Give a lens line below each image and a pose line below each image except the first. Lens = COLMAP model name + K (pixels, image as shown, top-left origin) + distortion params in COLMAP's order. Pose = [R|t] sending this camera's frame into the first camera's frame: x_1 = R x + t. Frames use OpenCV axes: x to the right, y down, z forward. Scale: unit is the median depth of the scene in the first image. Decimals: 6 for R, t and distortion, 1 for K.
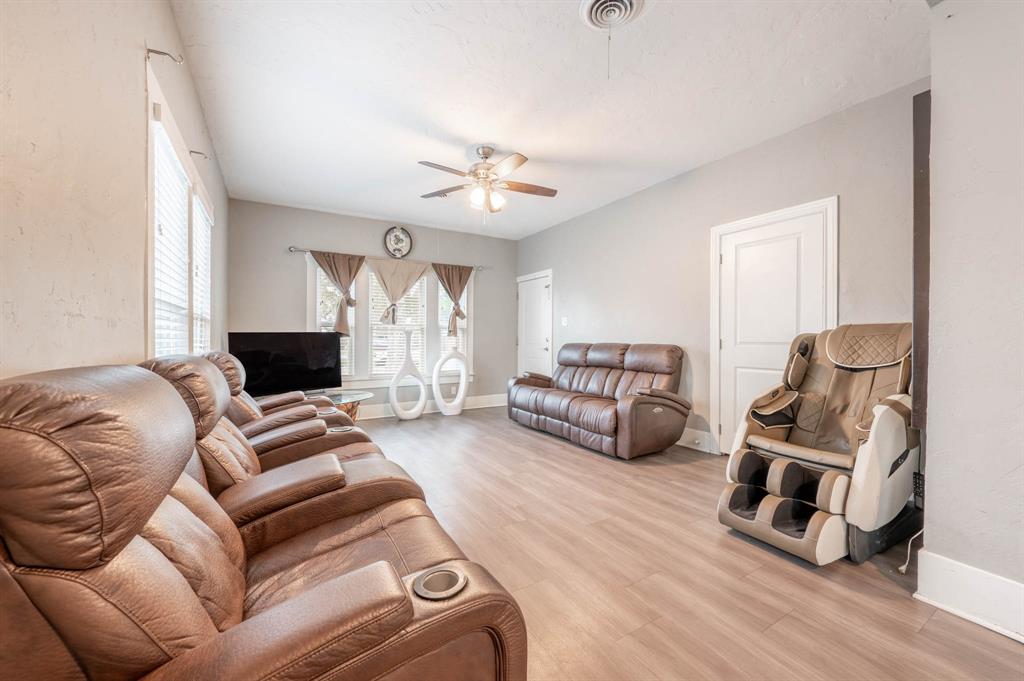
lens RADIAL K [[401.9, 0, 520.2], [0, 401.9, 341.5], [0, 0, 1]] dist [-0.000837, 0.000357]
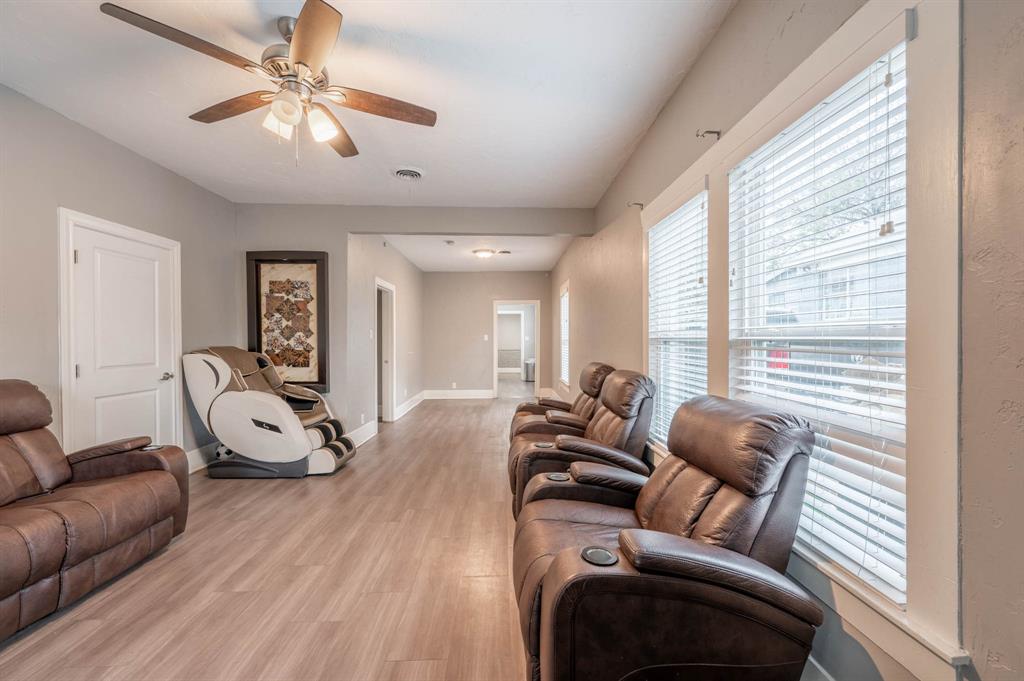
lens RADIAL K [[401.9, 0, 513.1], [0, 401.9, 340.8], [0, 0, 1]] dist [-0.000837, 0.000357]
pose [[-0.867502, -0.004462, 0.497413, -0.620872], [-0.002236, 0.999985, 0.005069, -0.059789], [-0.497428, 0.003285, -0.867499, 1.344558]]
